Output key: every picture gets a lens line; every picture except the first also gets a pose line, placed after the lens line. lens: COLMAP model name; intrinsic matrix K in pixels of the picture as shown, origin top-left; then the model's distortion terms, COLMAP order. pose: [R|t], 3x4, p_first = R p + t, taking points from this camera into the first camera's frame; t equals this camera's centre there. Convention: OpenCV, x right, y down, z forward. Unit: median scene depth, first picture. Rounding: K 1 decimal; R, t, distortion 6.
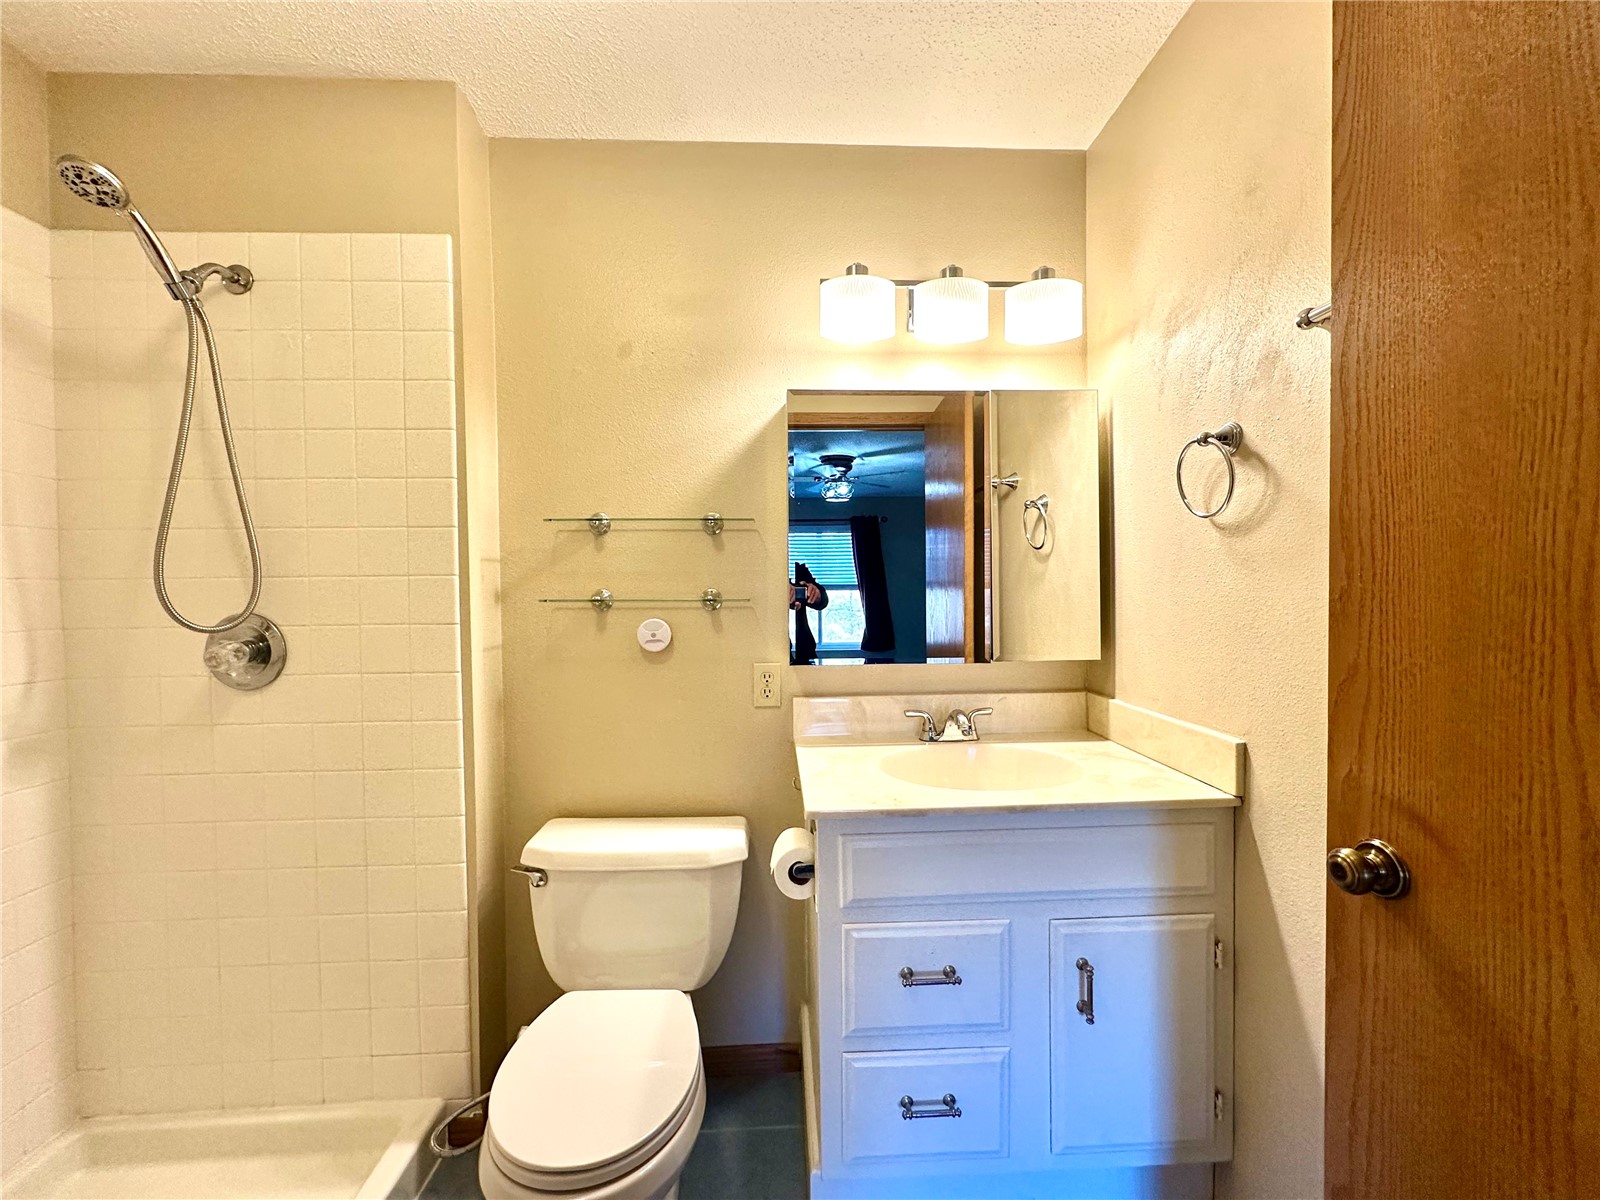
lens RADIAL K [[639.7, 0, 803.2], [0, 639.7, 600.3], [0, 0, 1]] dist [-0.002121, -0.000063]
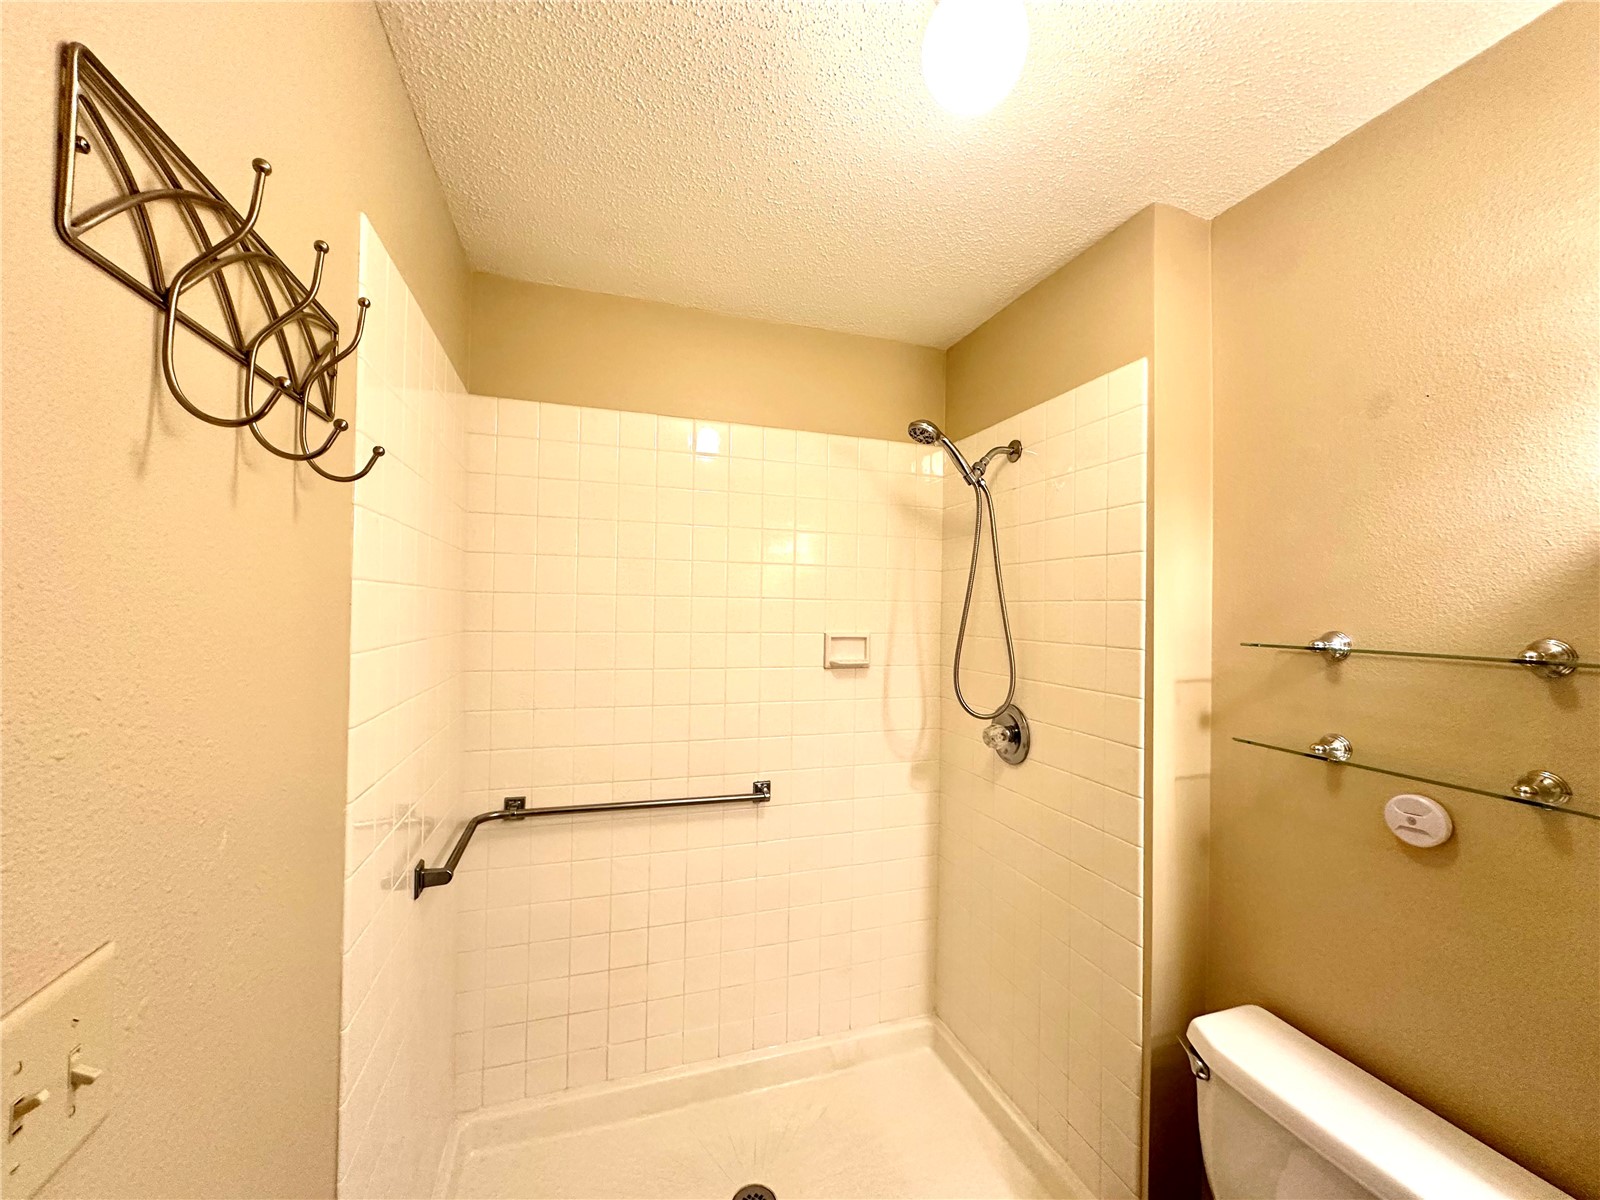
lens RADIAL K [[639.7, 0, 803.2], [0, 639.7, 600.3], [0, 0, 1]] dist [-0.002121, -0.000063]
pose [[0.269371, 0.005091, -0.963023, 0.266367], [-0.038240, 0.999254, -0.005414, -0.167816], [0.962277, 0.038285, 0.269365, 0.232427]]
